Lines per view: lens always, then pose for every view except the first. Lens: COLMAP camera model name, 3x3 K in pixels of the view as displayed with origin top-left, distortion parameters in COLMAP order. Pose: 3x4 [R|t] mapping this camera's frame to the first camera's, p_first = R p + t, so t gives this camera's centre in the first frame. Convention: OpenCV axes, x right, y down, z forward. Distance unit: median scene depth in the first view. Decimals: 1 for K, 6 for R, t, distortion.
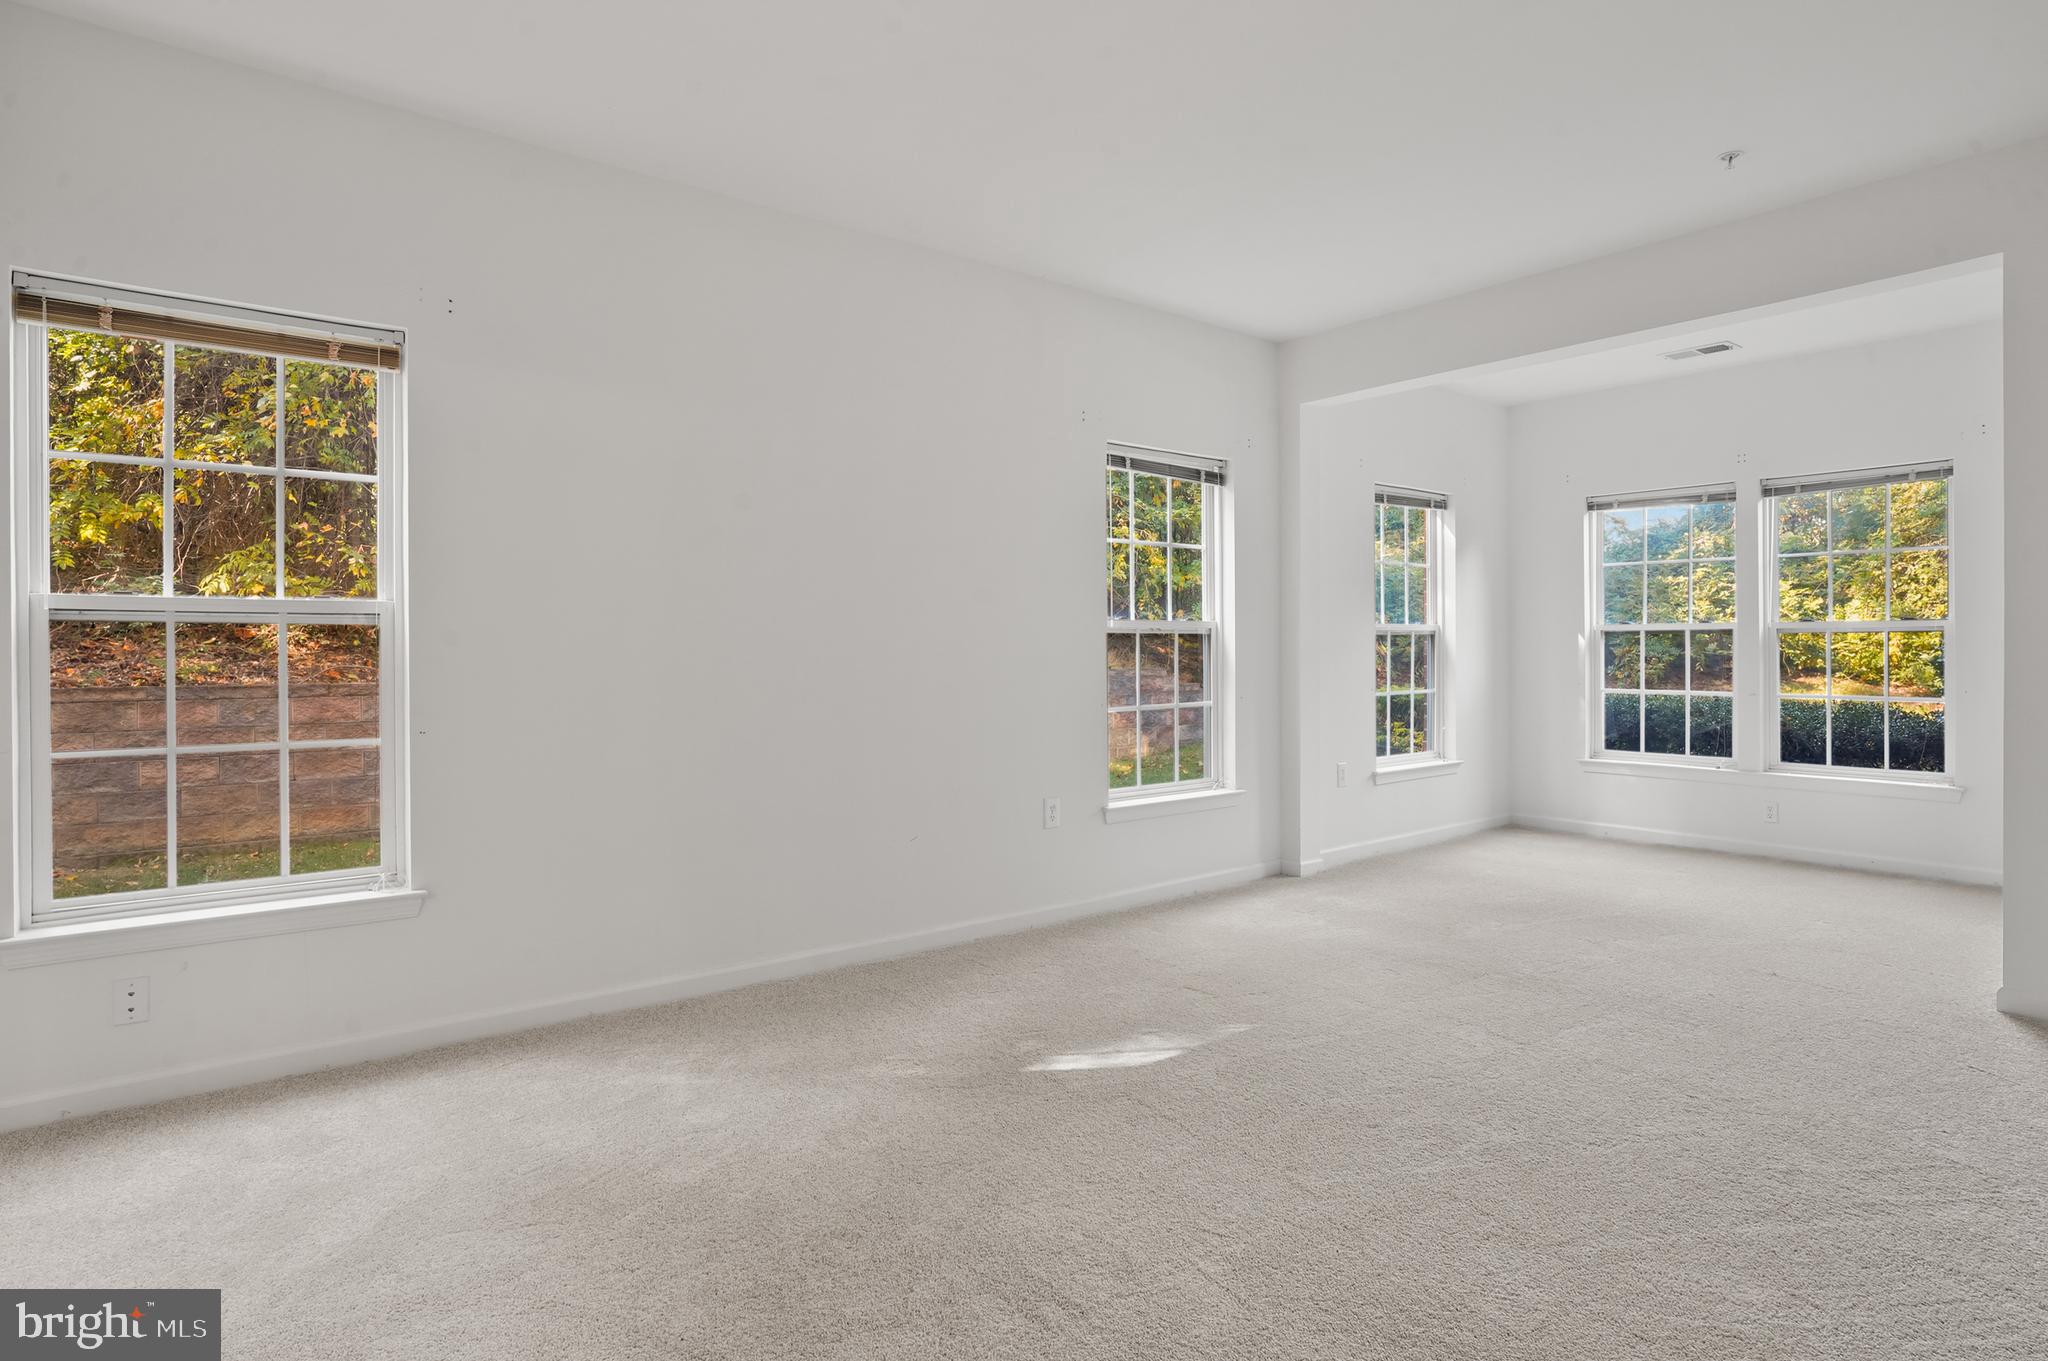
lens RADIAL K [[1106.8, 0, 1032.5], [0, 1106.8, 655.7], [0, 0, 1]] dist [-0.048226, 0.024608]
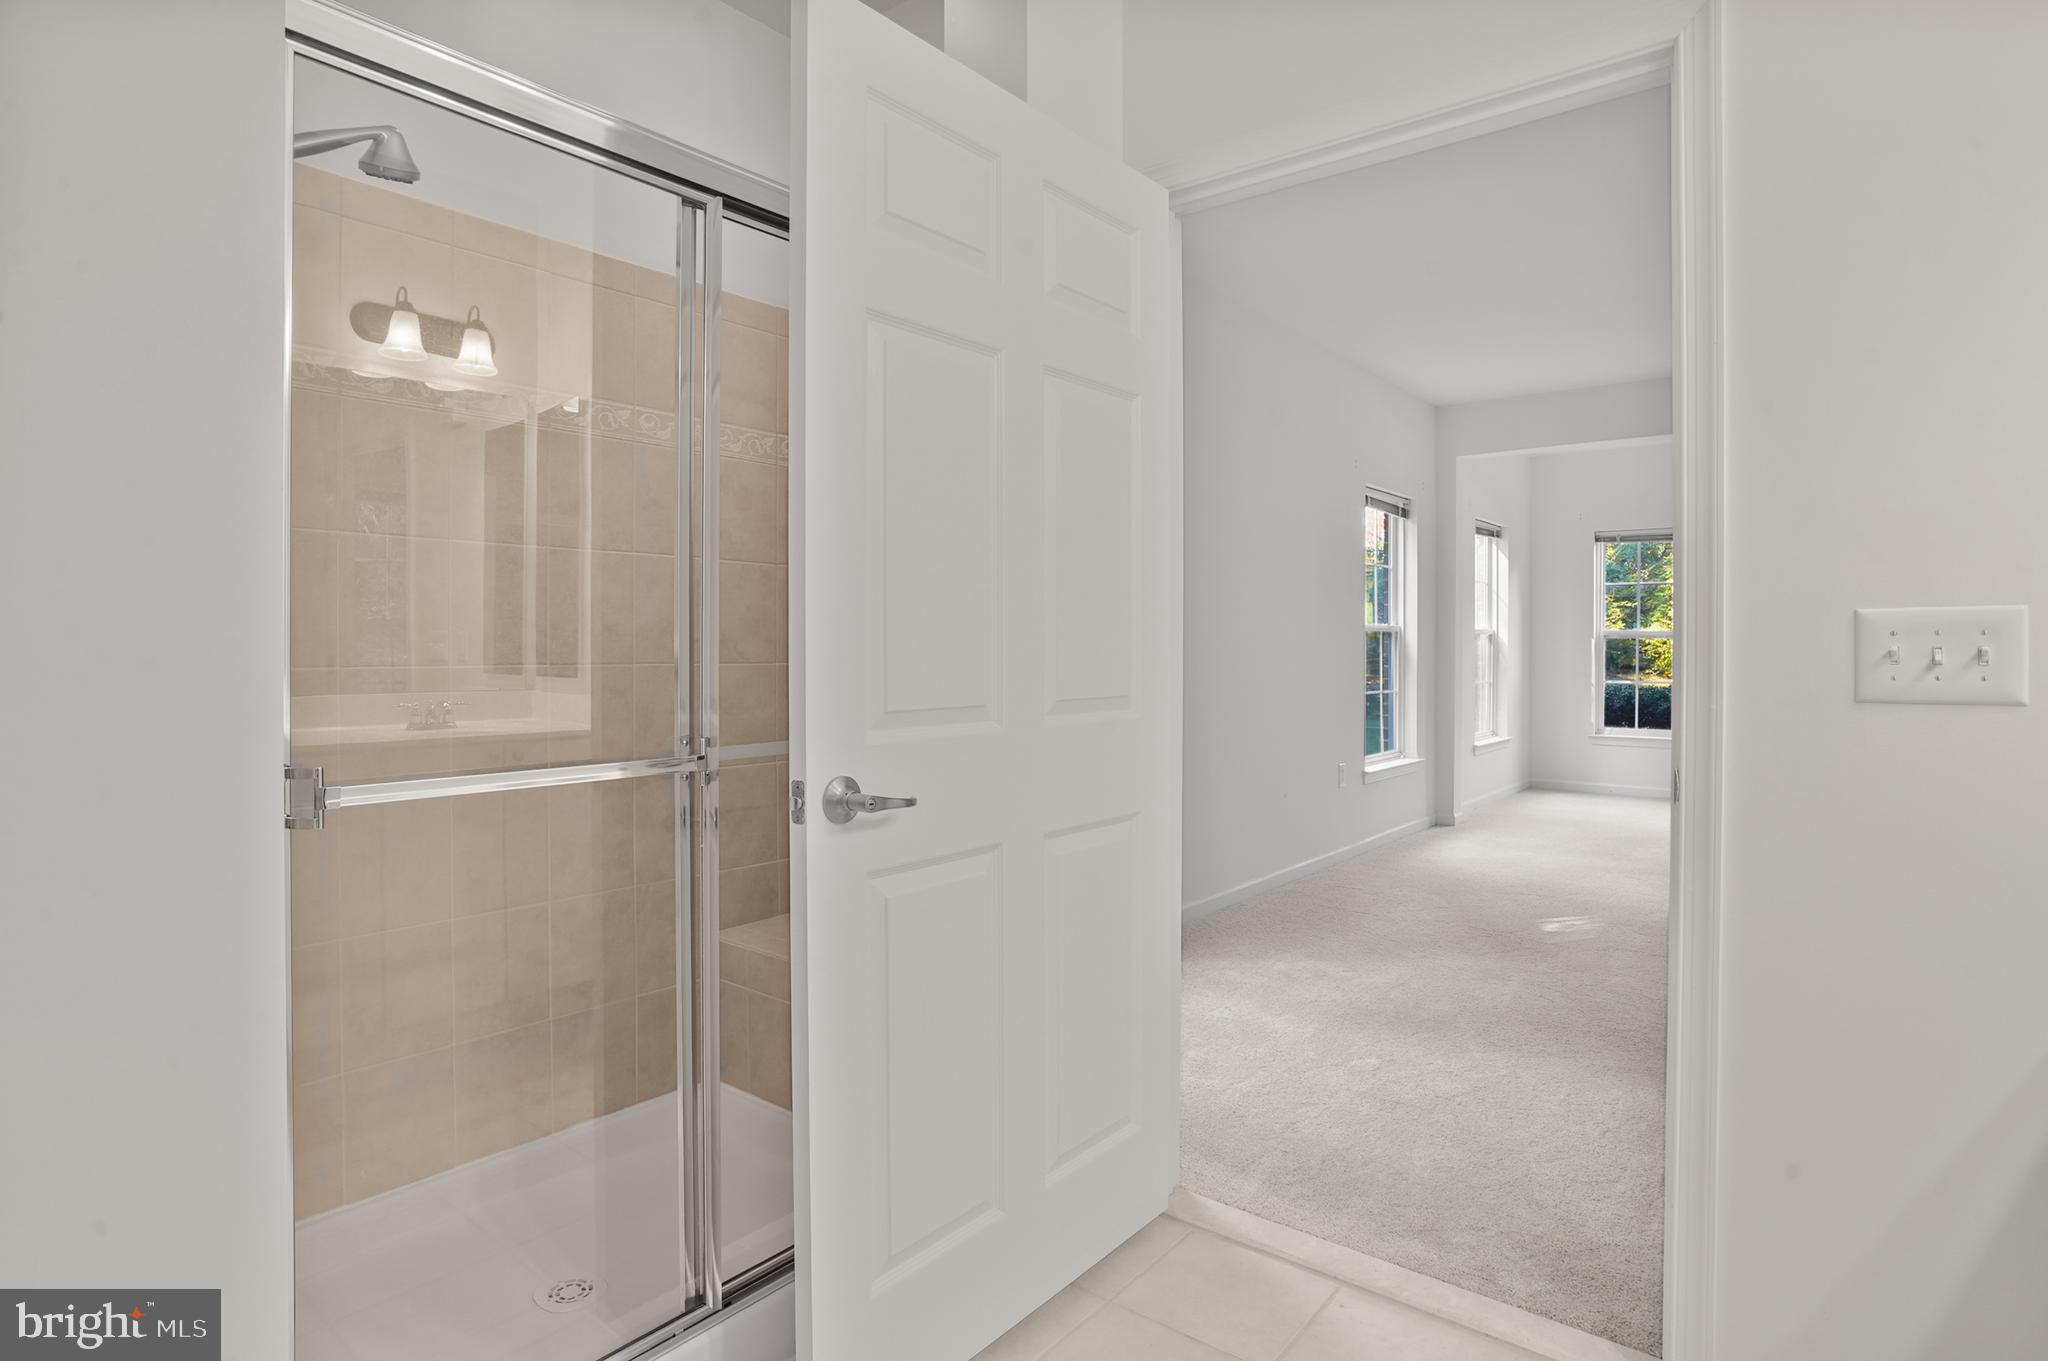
lens RADIAL K [[1088.2, 0, 1012.7], [0, 1088.2, 658.4], [0, 0, 1]] dist [-0.040893, 0.000129]
pose [[0.979088, 0.003492, 0.203405, -0.488116], [-0.004270, 0.999985, 0.003388, 0.003888], [-0.203390, -0.004186, 0.979089, -0.117279]]
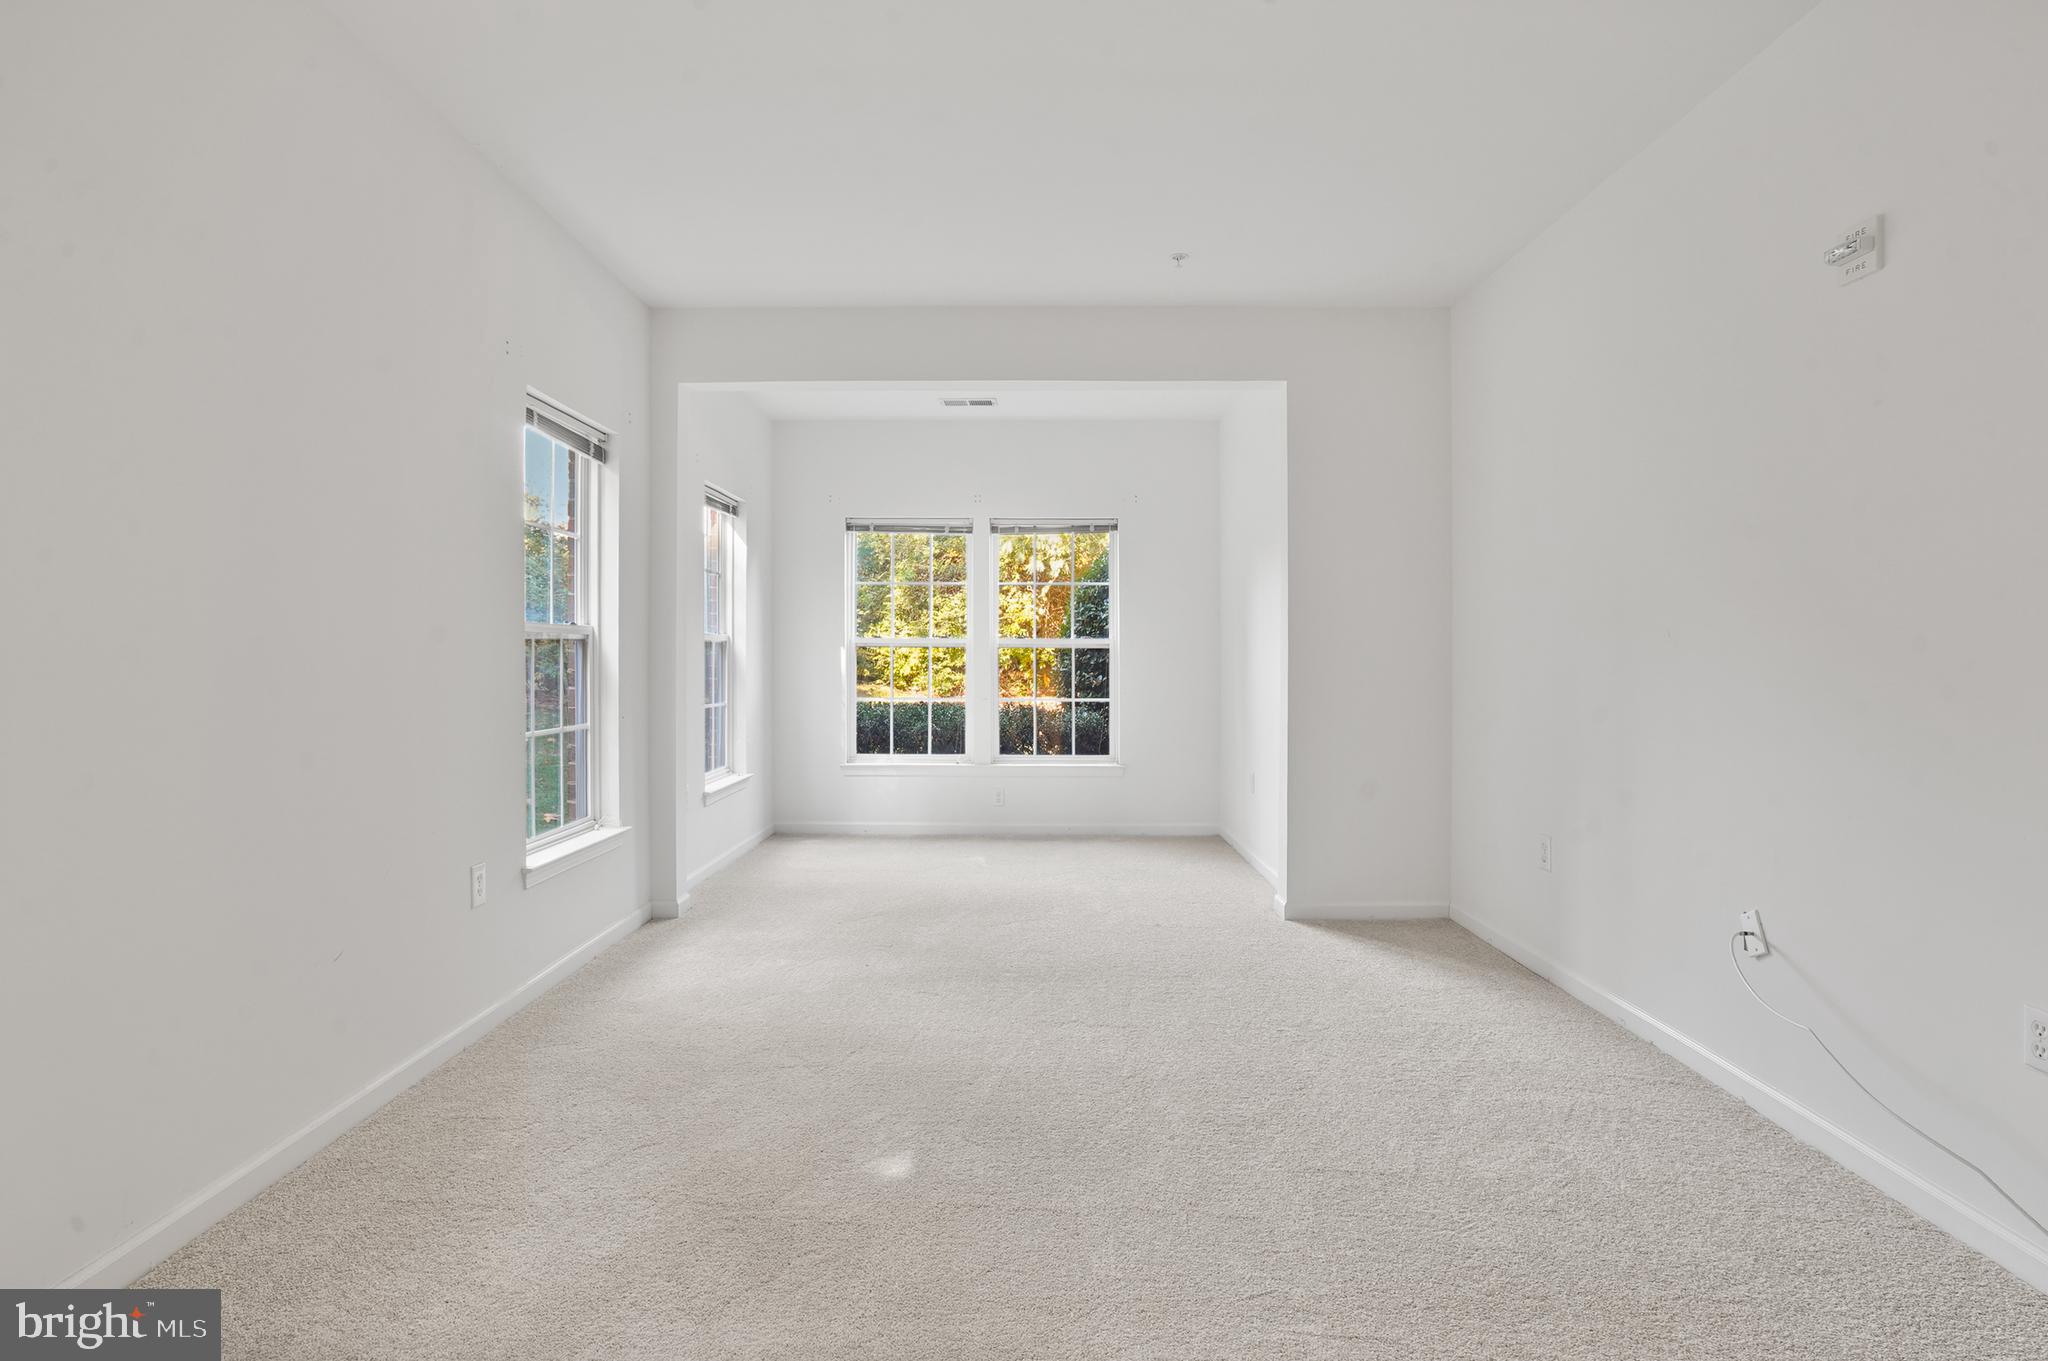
lens RADIAL K [[1106.8, 0, 1032.5], [0, 1106.8, 655.7], [0, 0, 1]] dist [-0.048226, 0.024608]
pose [[0.625819, 0.006306, 0.779943, -0.252467], [0.000794, 0.999962, -0.008722, -0.001303], [-0.779968, 0.006078, 0.625790, 0.213979]]
